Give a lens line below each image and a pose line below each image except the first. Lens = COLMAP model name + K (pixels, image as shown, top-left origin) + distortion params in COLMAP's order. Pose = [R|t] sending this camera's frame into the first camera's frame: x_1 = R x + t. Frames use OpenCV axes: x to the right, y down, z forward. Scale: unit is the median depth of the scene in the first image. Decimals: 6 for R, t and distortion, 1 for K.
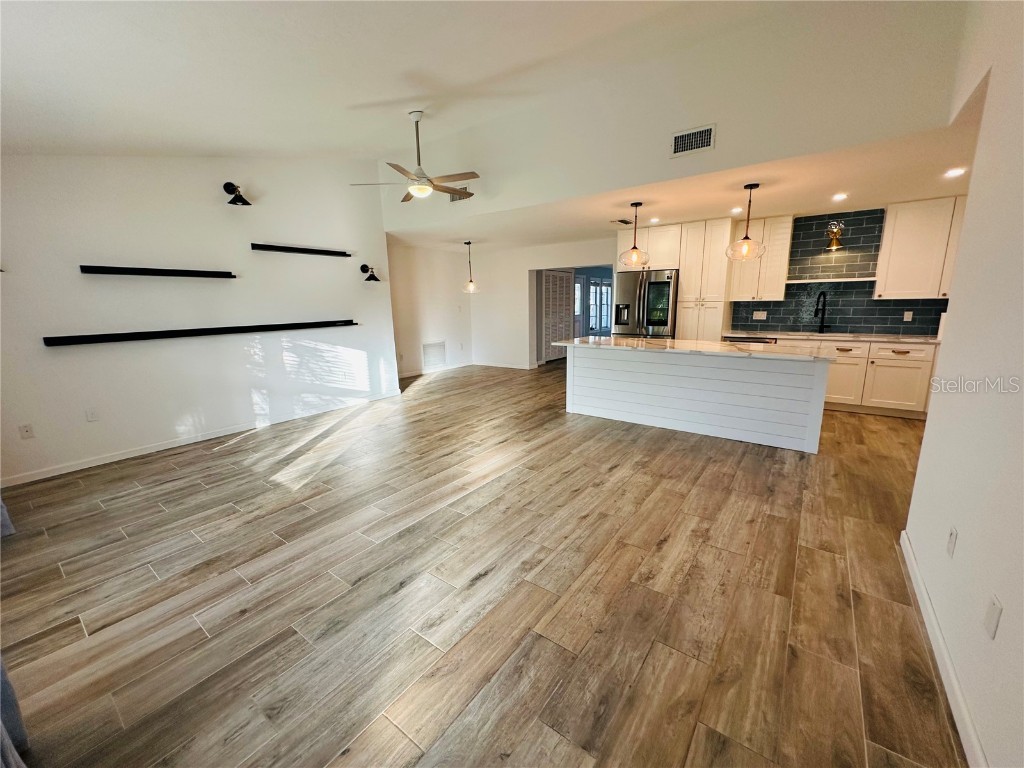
lens RADIAL K [[407.1, 0, 512.0], [0, 407.1, 384.0], [0, 0, 1]] dist [-0.000781, -0.000100]
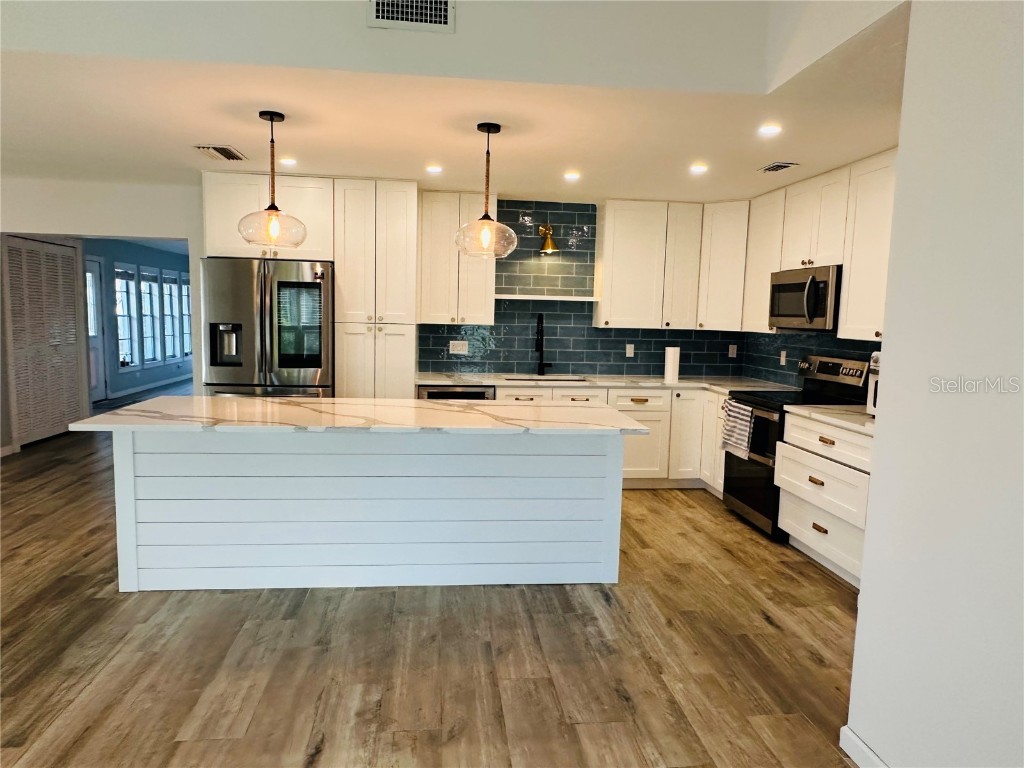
lens RADIAL K [[658.8, 0, 510.5], [0, 658.8, 390.0], [0, 0, 1]] dist [-0.000512, 0.002804]
pose [[0.732723, -0.044629, 0.679062, -0.014735], [0.099283, 0.994181, -0.041788, -0.063207], [-0.673245, 0.098038, 0.732891, 0.257212]]
